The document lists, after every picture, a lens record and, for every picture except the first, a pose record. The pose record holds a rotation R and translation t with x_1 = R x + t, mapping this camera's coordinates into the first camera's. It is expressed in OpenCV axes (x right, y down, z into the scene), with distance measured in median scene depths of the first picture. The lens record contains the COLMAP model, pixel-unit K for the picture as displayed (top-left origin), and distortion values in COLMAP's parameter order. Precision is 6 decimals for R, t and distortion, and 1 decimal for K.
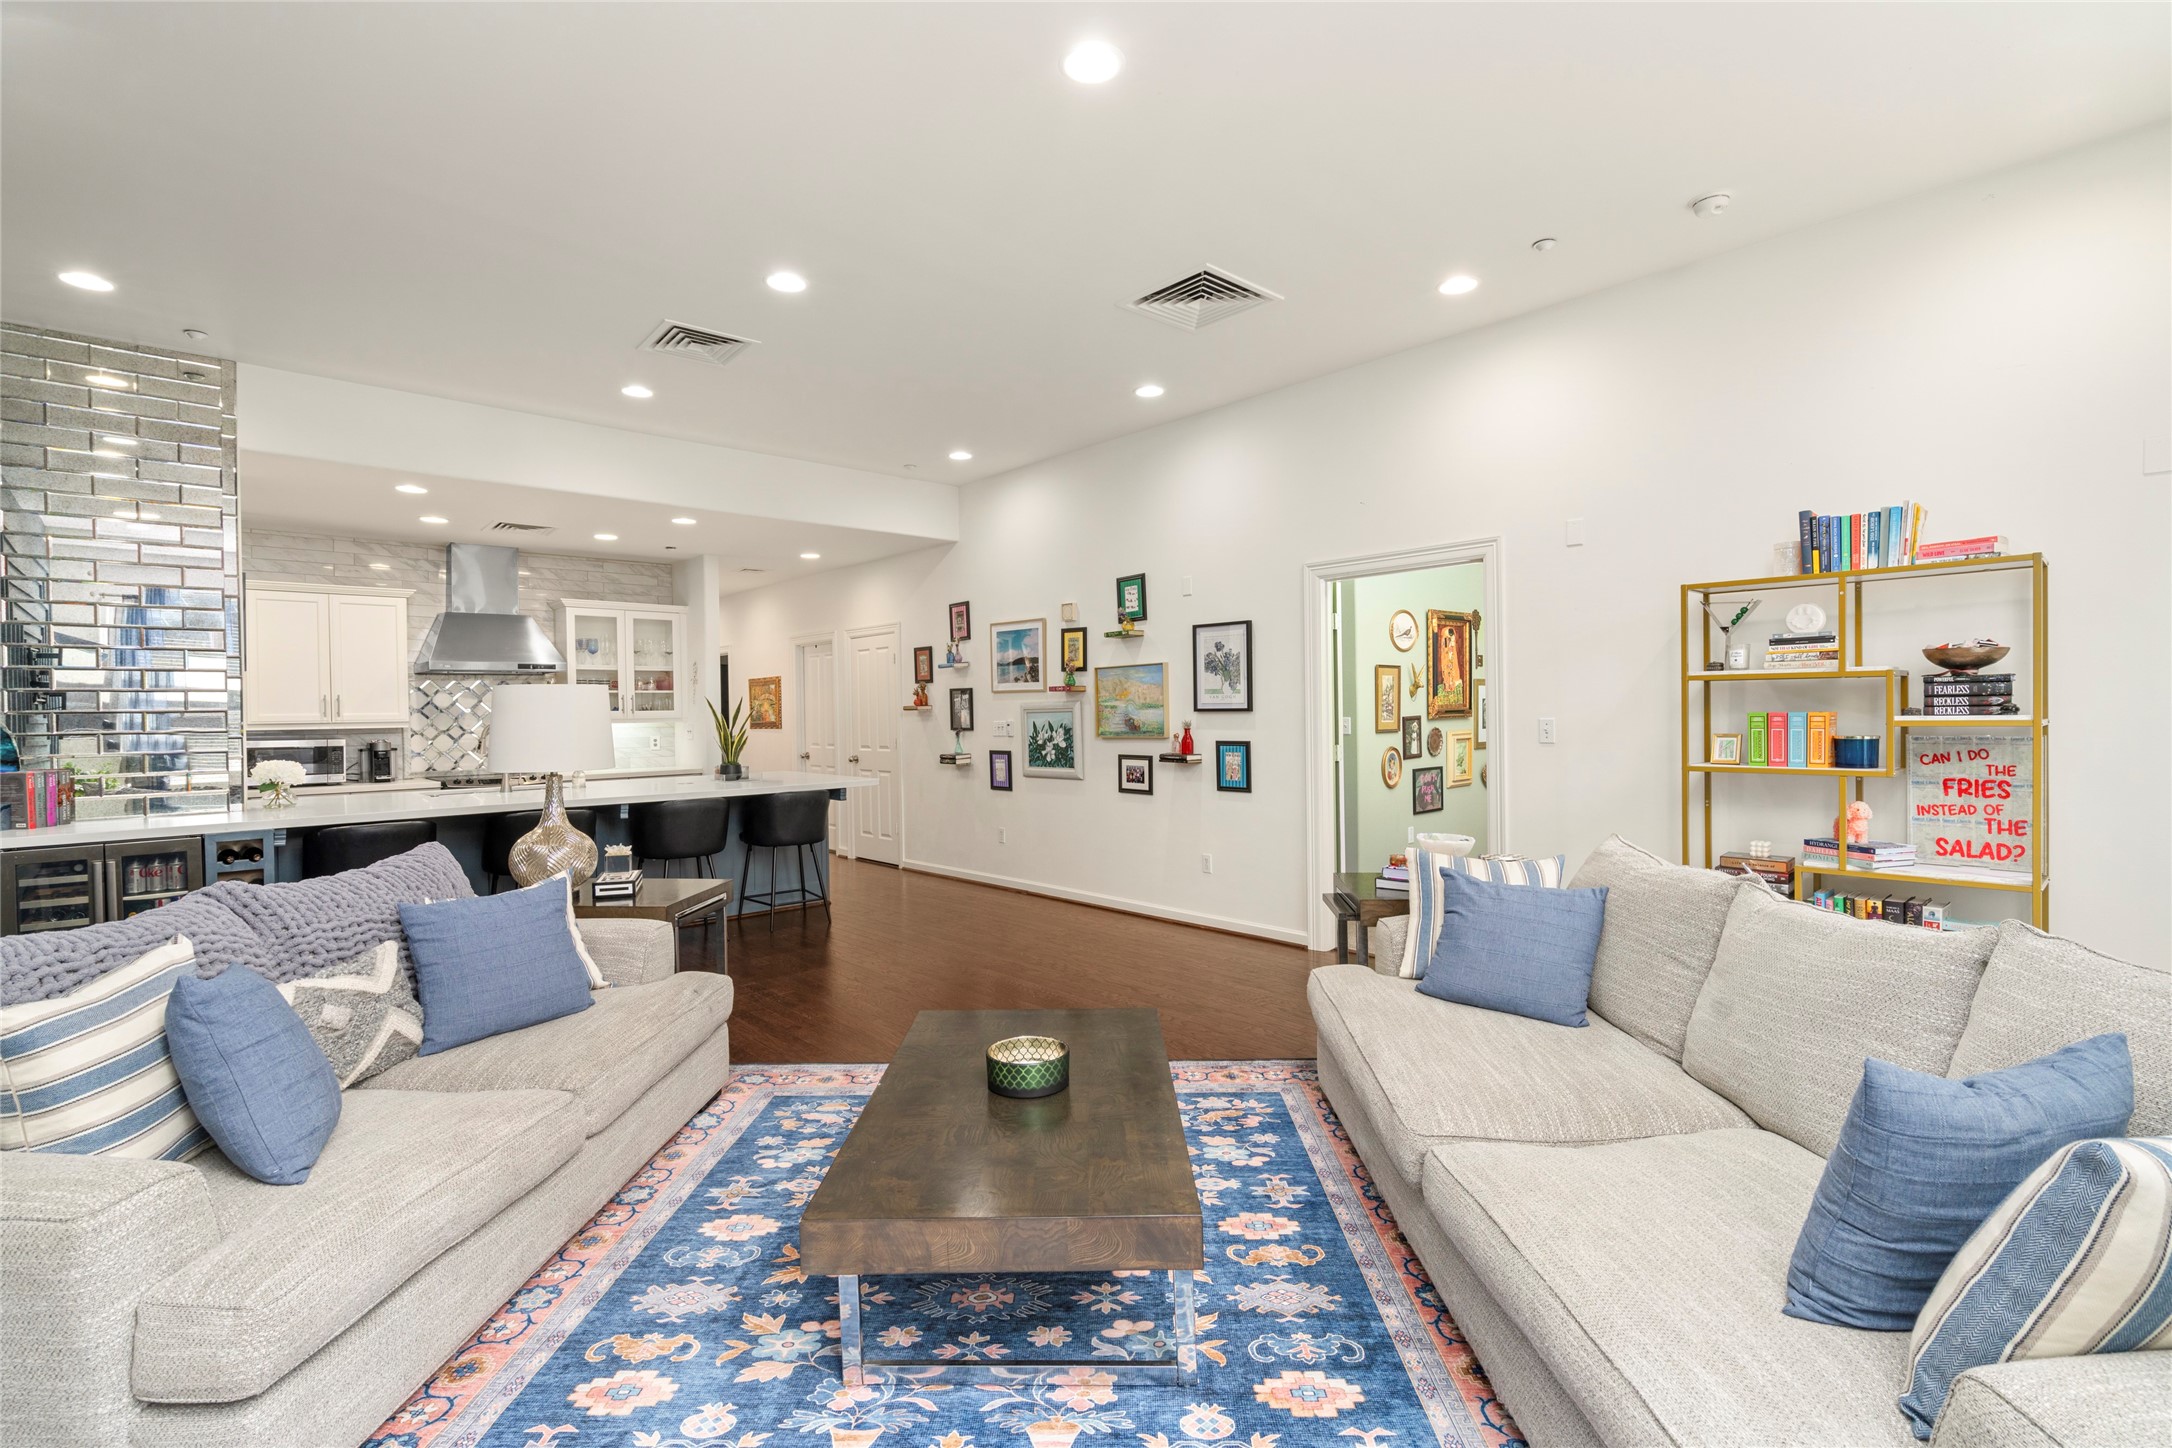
lens RADIAL K [[989.0, 0, 1075.1], [0, 989.0, 723.7], [0, 0, 1]] dist [-0.007948, 0.006417]
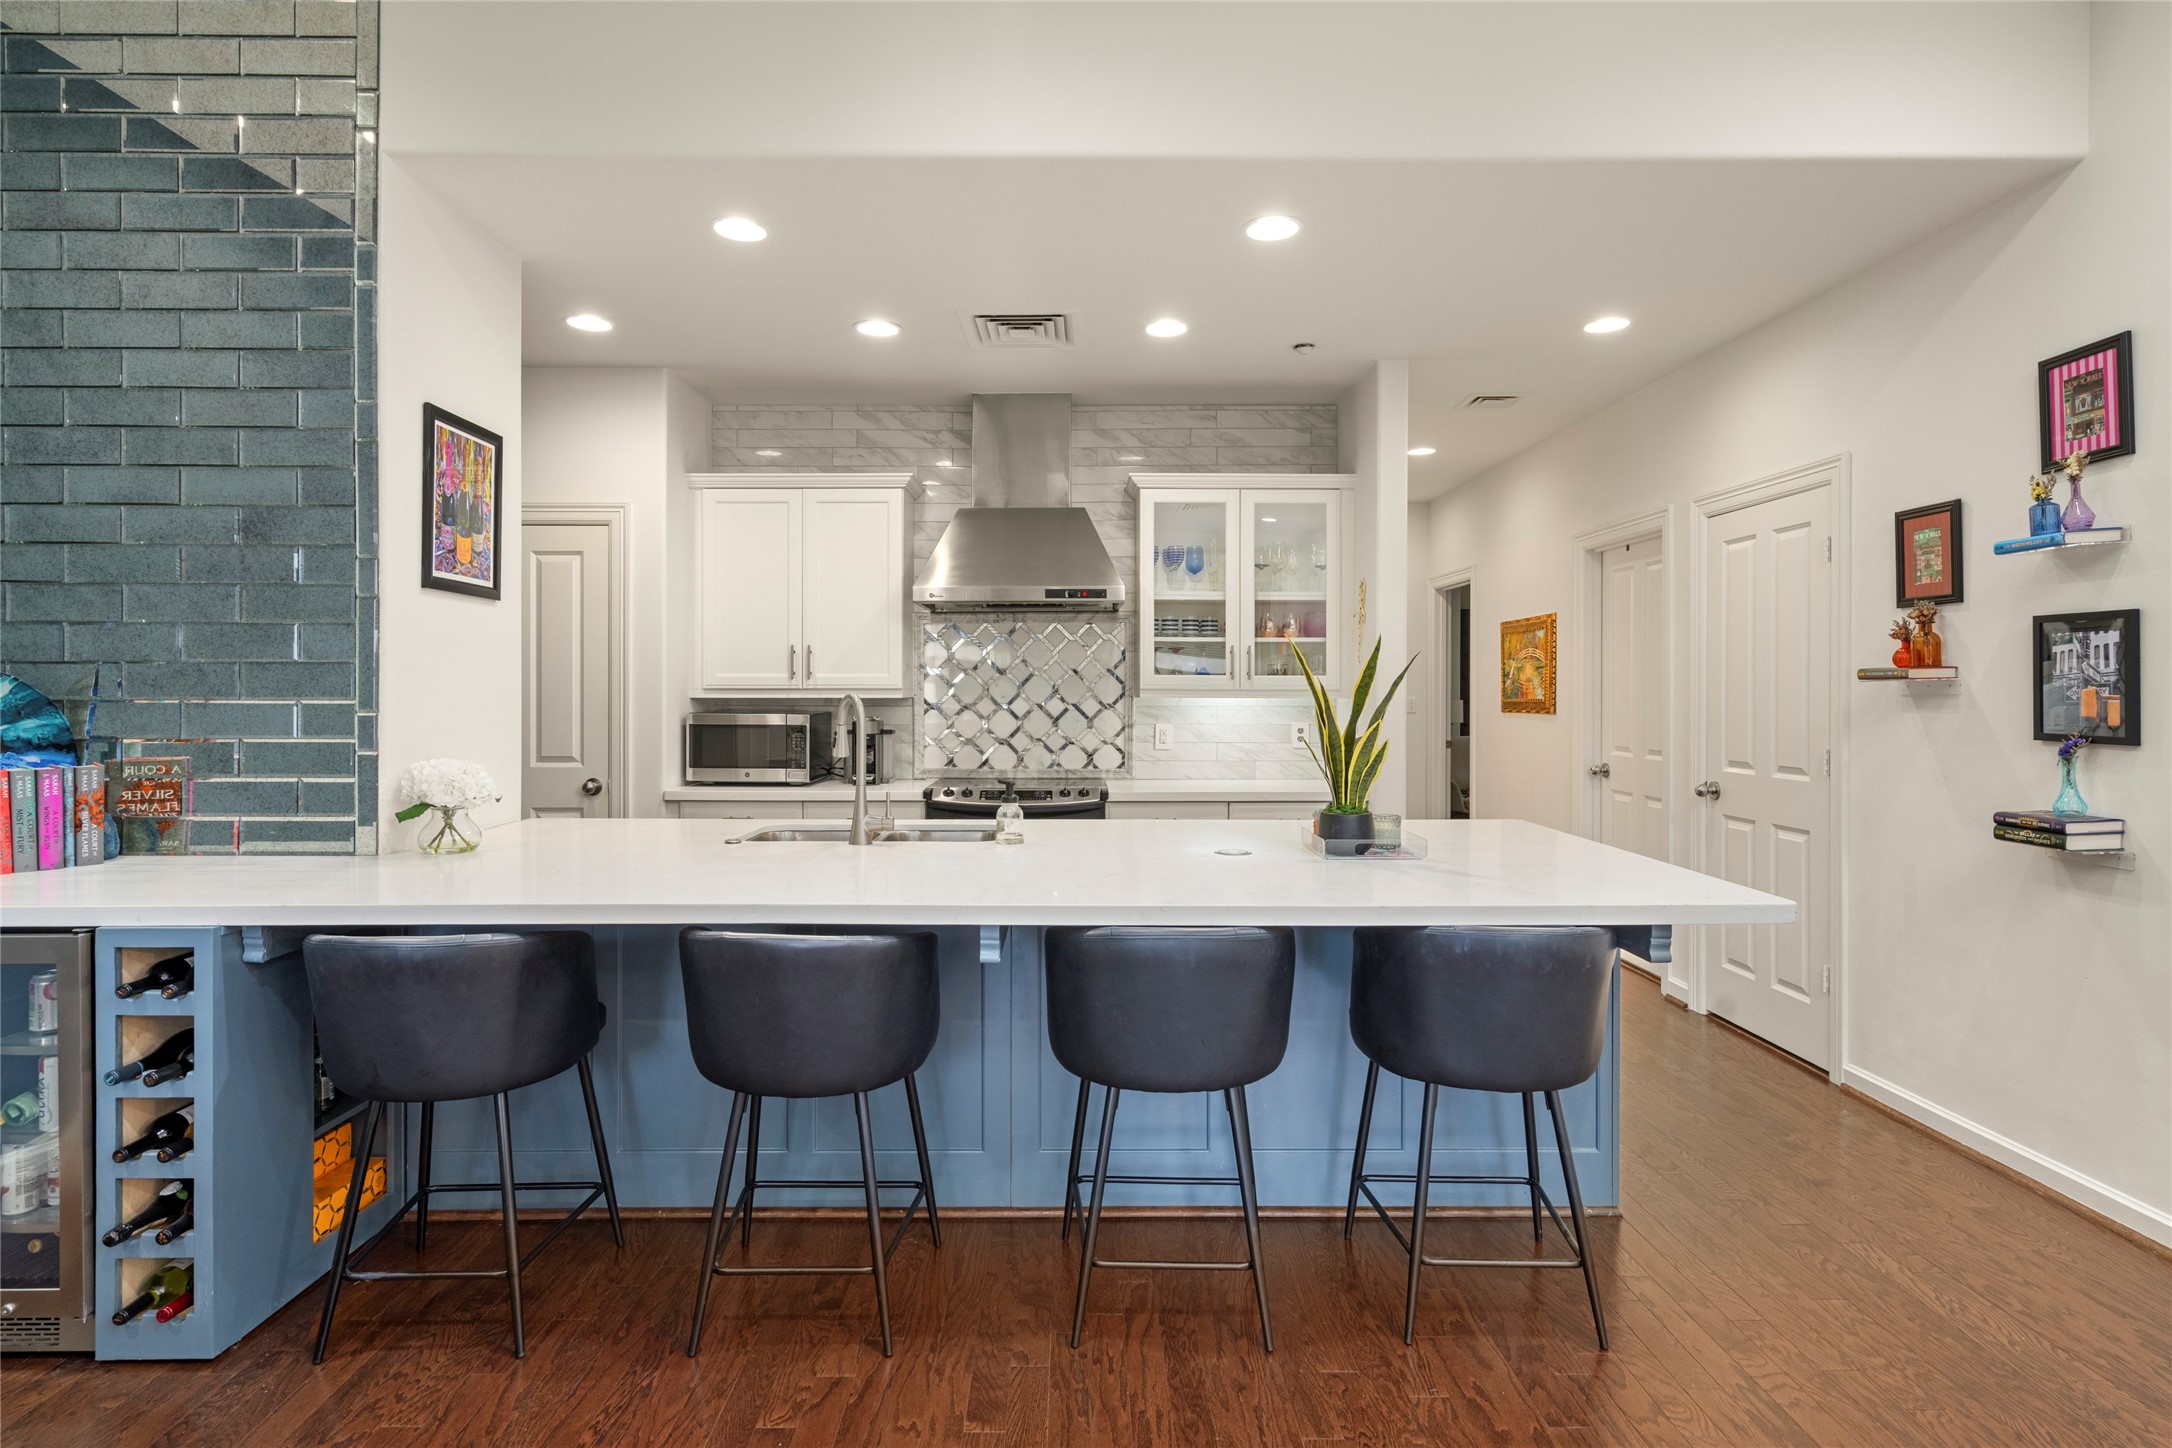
lens RADIAL K [[1144.2, 0, 1076.9], [0, 1144.2, 698.9], [0, 0, 1]] dist [0.015531, -0.001025]
pose [[0.746479, 0.021635, -0.665057, -0.133184], [-0.020918, 0.999740, 0.009044, -0.005255], [0.665080, 0.007161, 0.746738, 0.609822]]
